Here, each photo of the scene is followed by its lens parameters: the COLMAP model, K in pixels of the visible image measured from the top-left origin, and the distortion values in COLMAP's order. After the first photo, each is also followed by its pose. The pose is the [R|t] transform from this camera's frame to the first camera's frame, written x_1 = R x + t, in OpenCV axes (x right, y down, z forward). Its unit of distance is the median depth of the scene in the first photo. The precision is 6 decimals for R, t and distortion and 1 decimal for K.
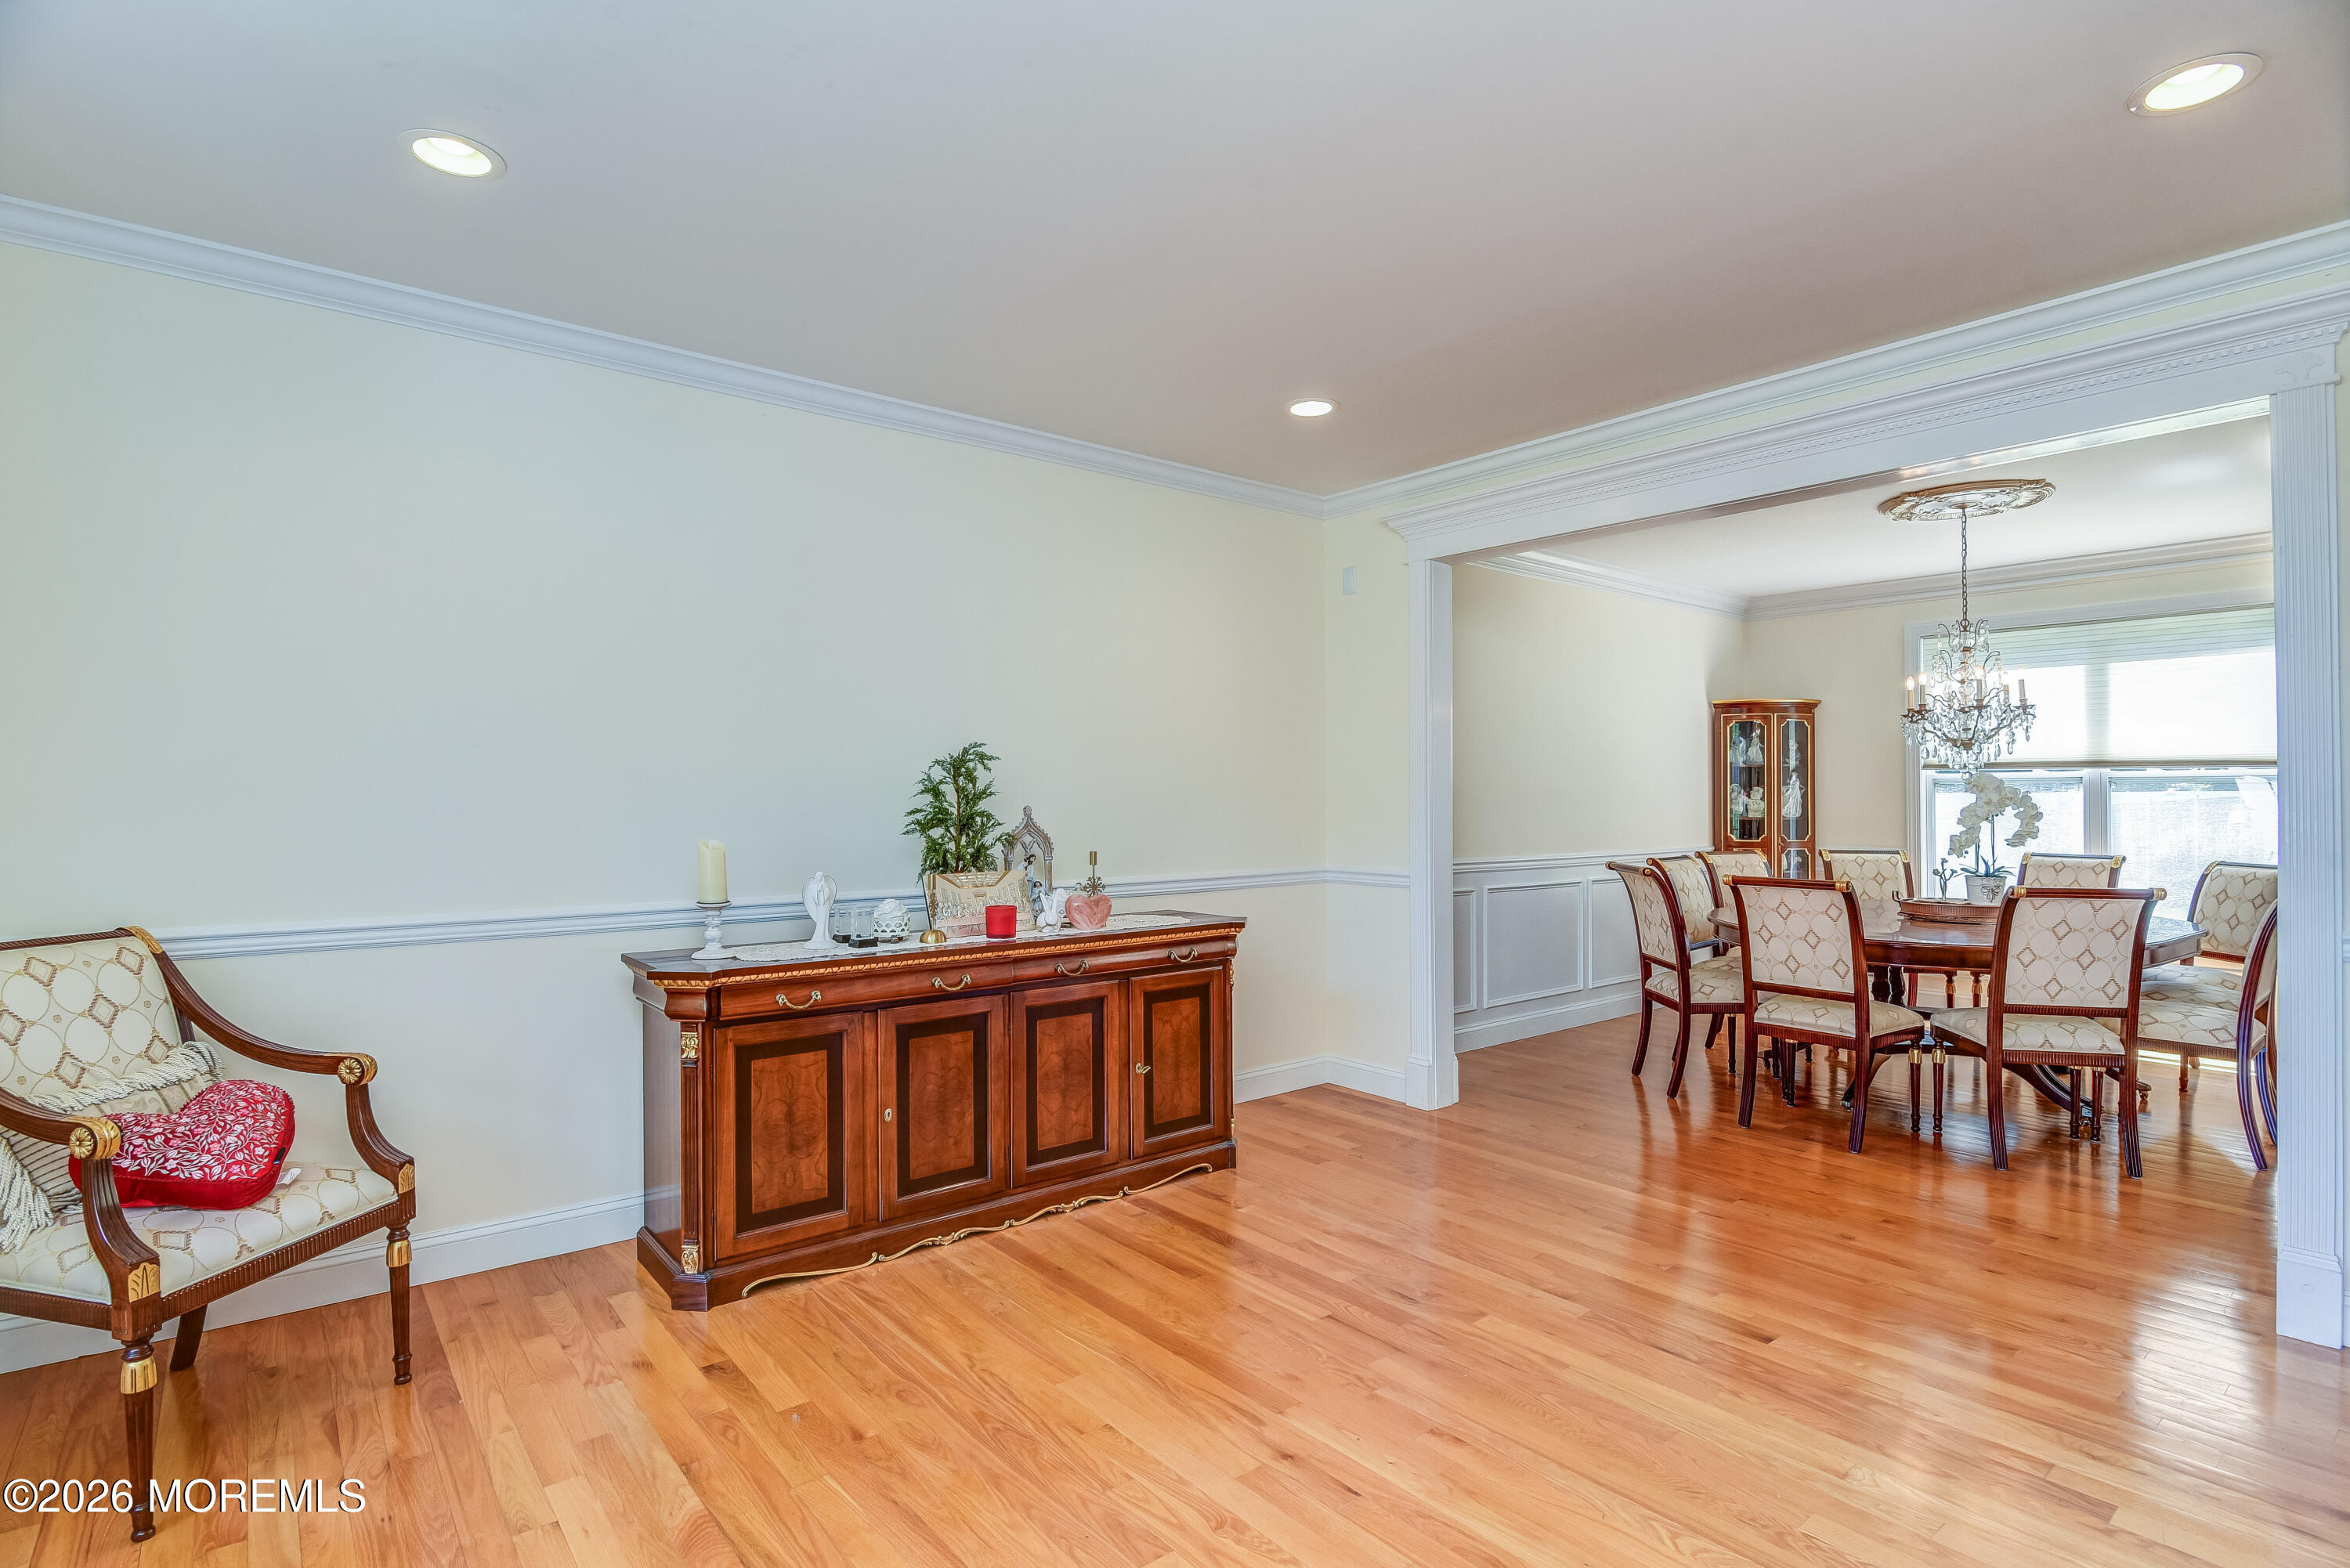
lens RADIAL K [[1156.2, 0, 1185.2], [0, 1156.2, 806.5], [0, 0, 1]] dist [-0.014633, -0.000387]
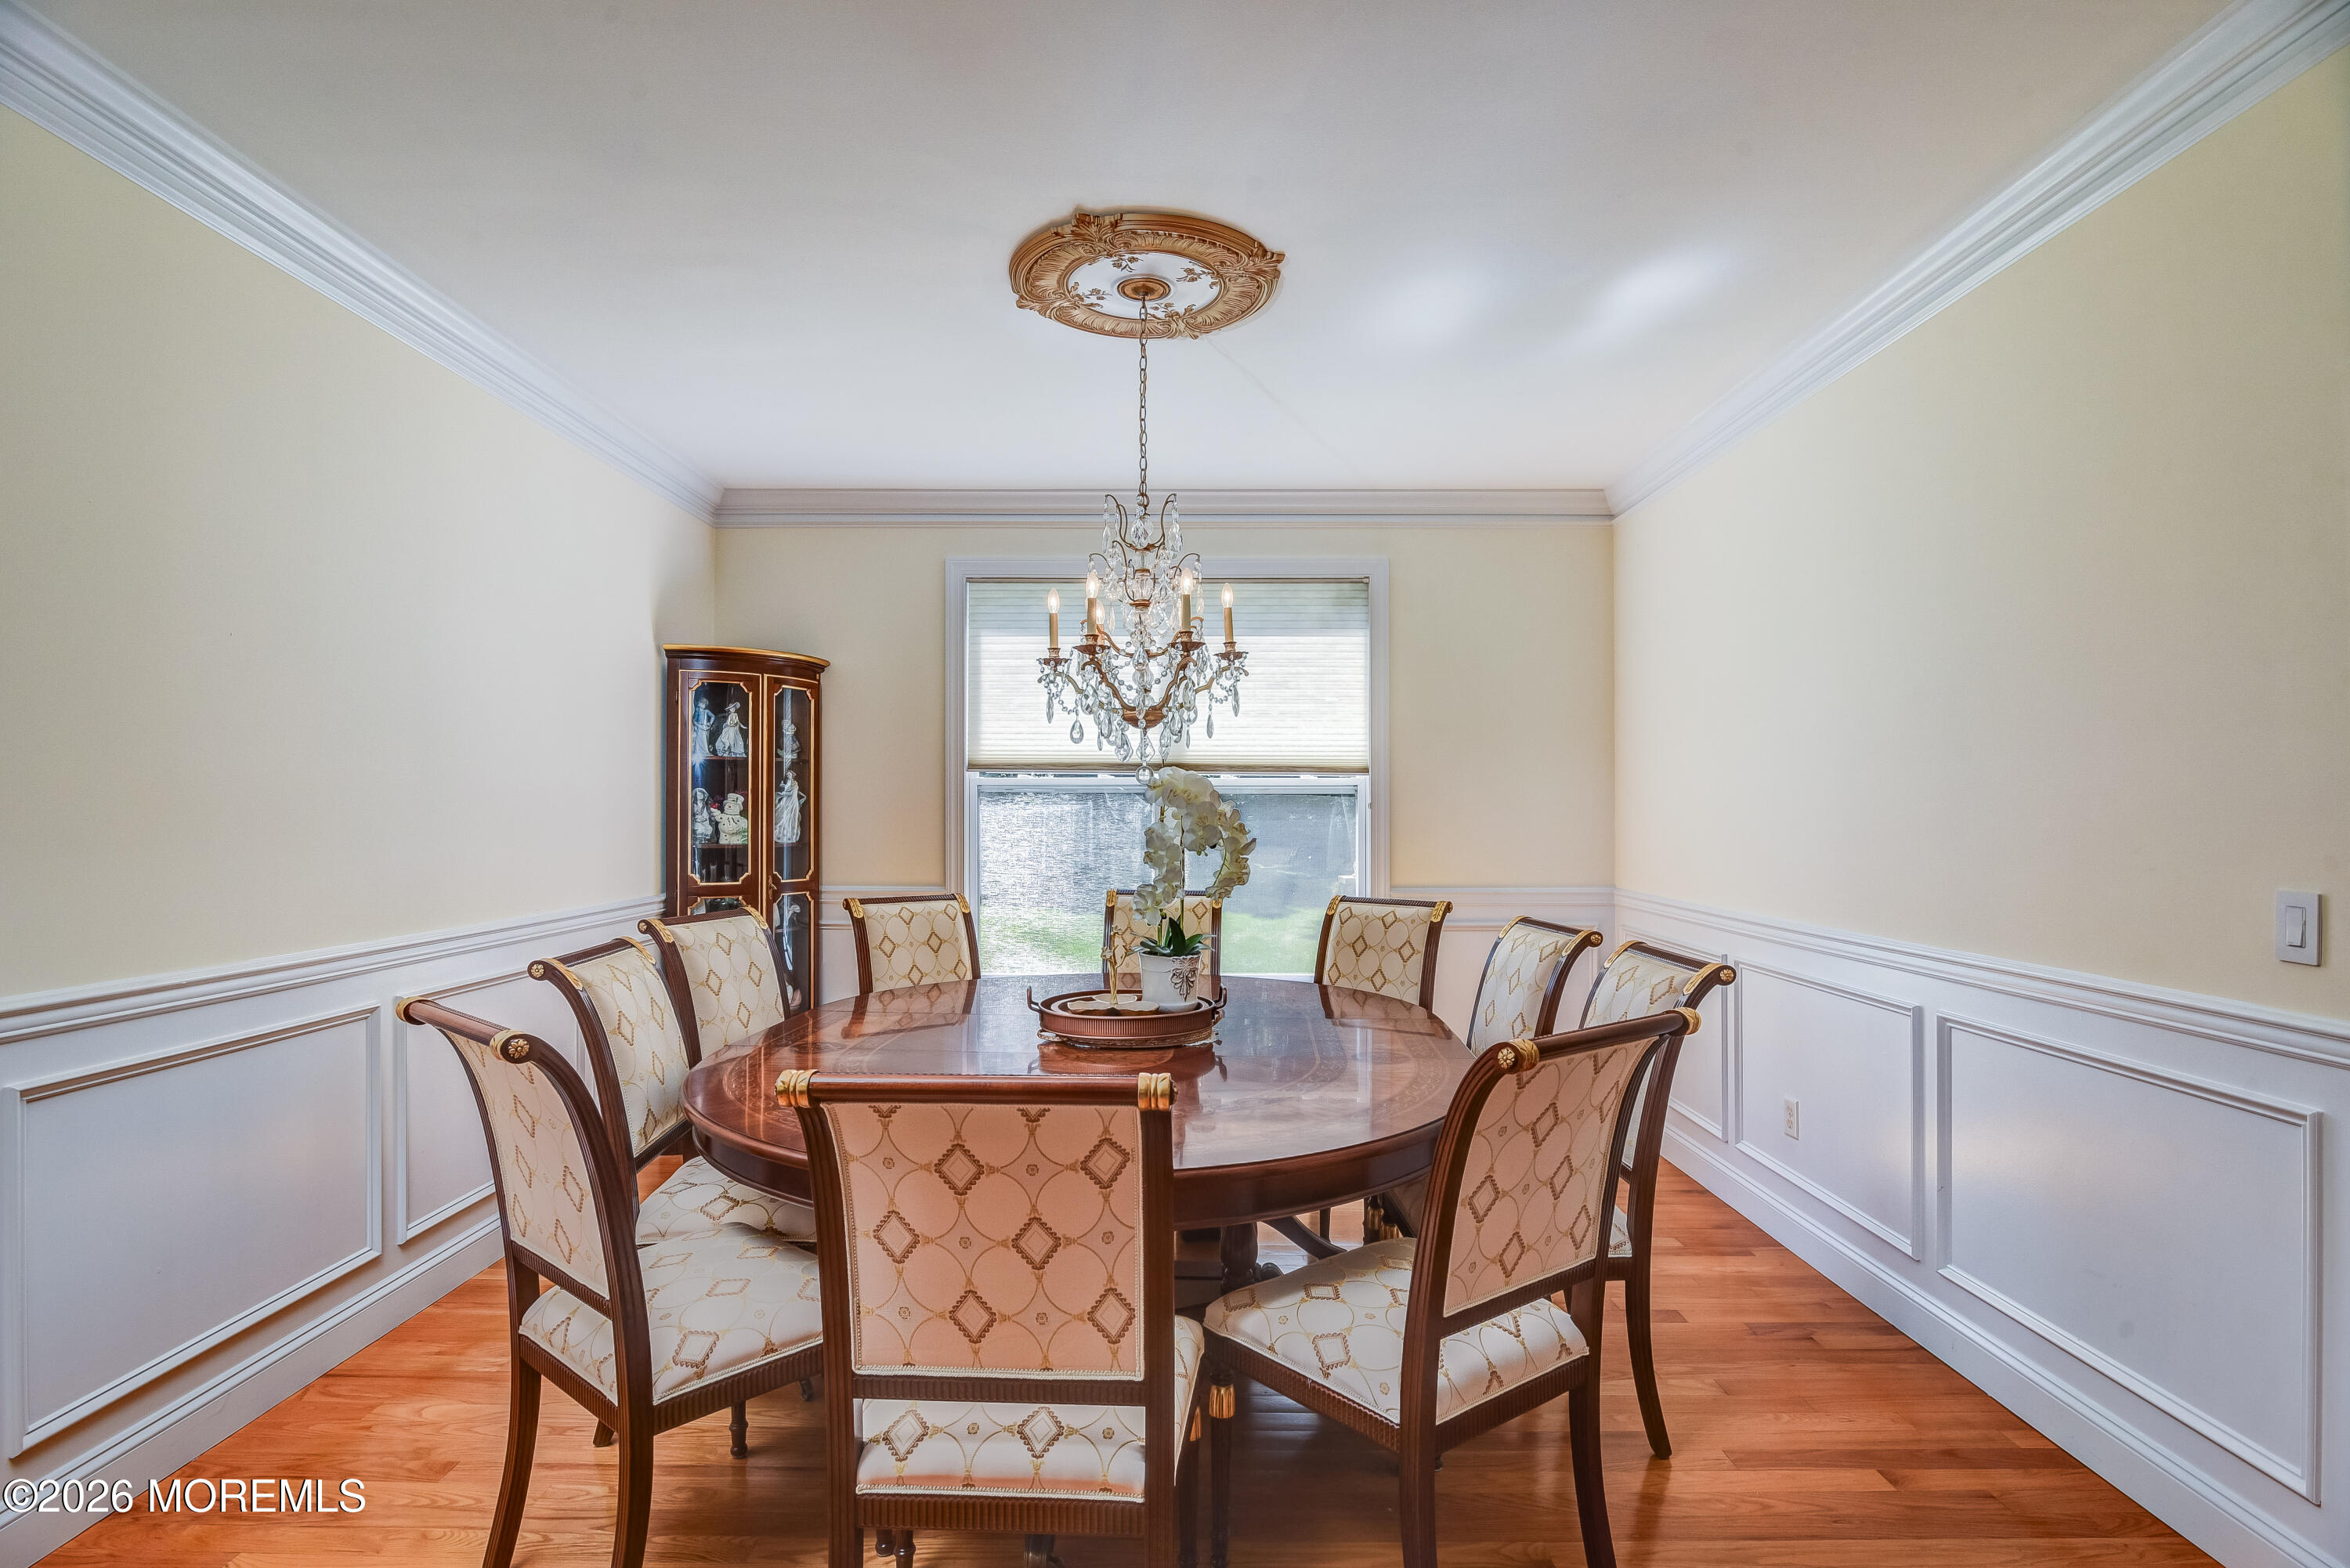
lens RADIAL K [[1156.2, 0, 1185.2], [0, 1156.2, 806.5], [0, 0, 1]] dist [-0.014633, -0.000387]
pose [[0.637763, 0.003788, 0.770224, 0.191343], [0.004045, 0.999958, -0.008267, -0.004685], [-0.770222, 0.008388, 0.637720, 0.457614]]
